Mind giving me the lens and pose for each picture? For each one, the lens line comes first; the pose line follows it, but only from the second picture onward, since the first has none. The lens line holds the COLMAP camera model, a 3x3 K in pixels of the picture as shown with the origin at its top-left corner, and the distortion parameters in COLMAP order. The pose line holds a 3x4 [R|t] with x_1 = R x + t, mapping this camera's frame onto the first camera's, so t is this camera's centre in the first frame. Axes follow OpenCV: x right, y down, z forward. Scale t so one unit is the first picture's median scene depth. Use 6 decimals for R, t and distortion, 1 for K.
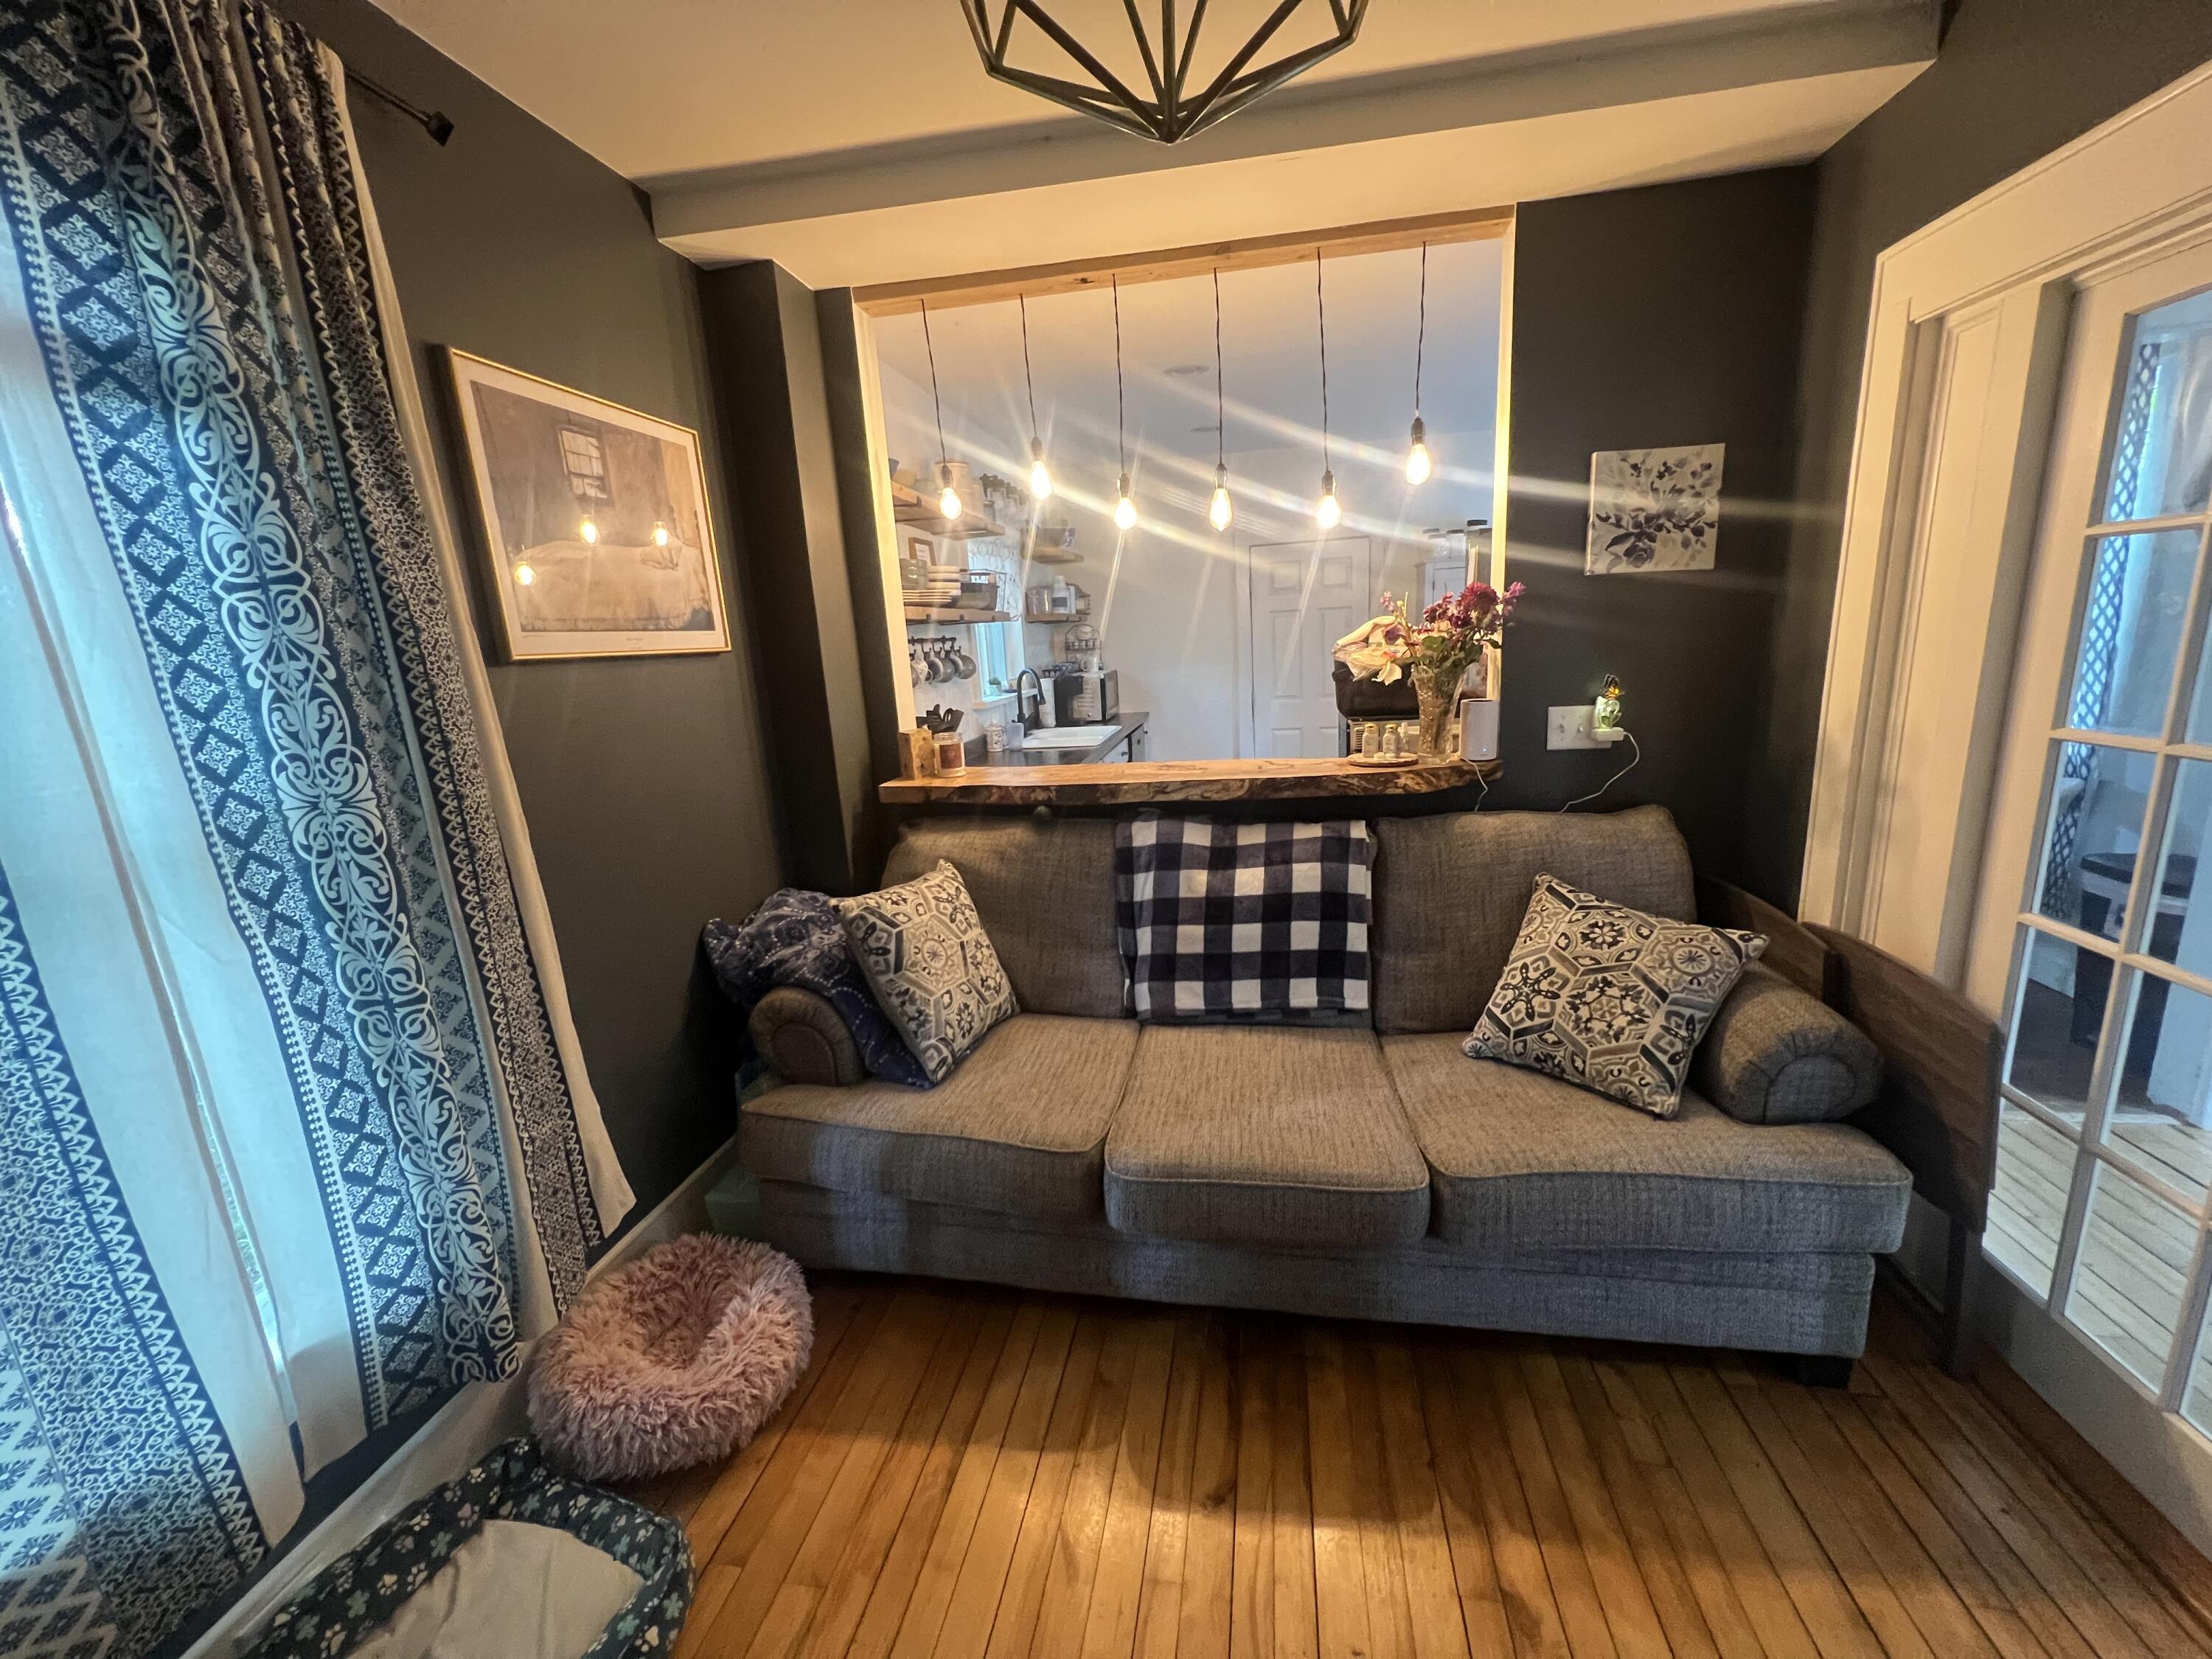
lens RADIAL K [[885.3, 0, 1103.4], [0, 885.3, 830.7], [0, 0, 1]] dist [0.001525, 0.000095]
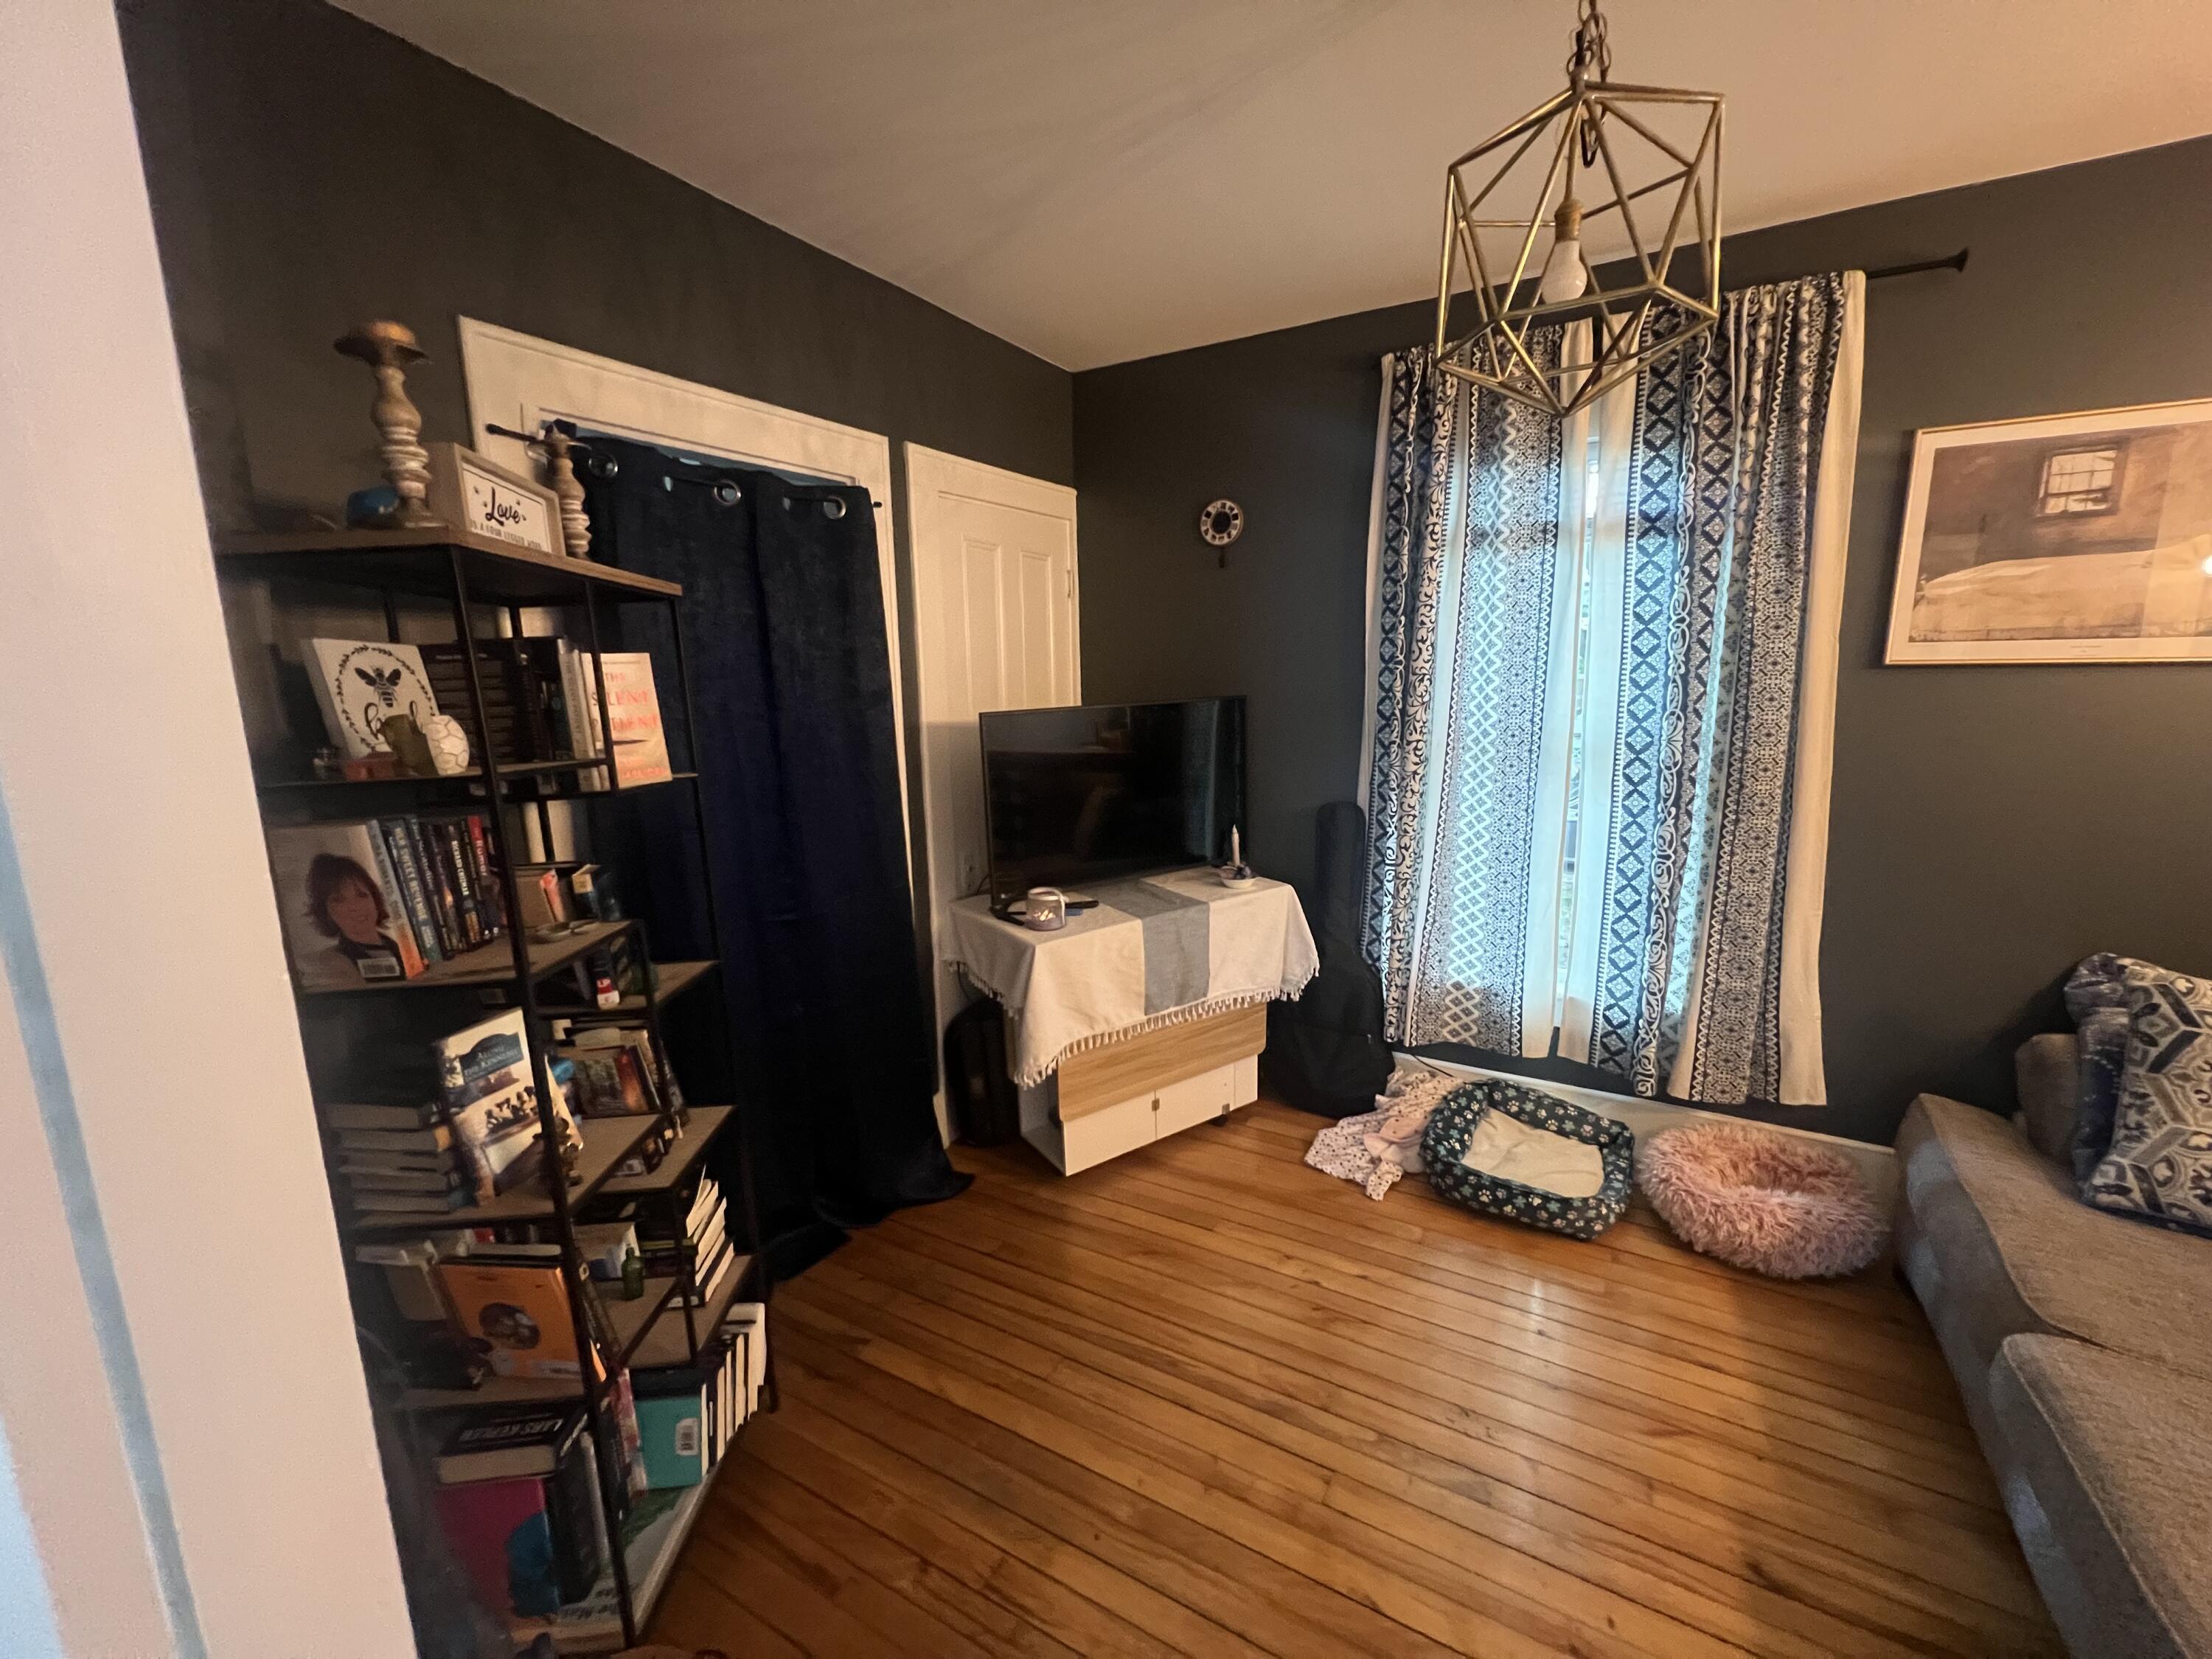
lens RADIAL K [[885.3, 0, 1106.1], [0, 885.3, 835.0], [0, 0, 1]] dist [0.001525, 0.000095]
pose [[-0.331935, 0.233988, -0.913821, 1.105061], [-0.168204, 0.938539, 0.301415, -0.179862], [0.928185, 0.253758, -0.272177, 0.406545]]
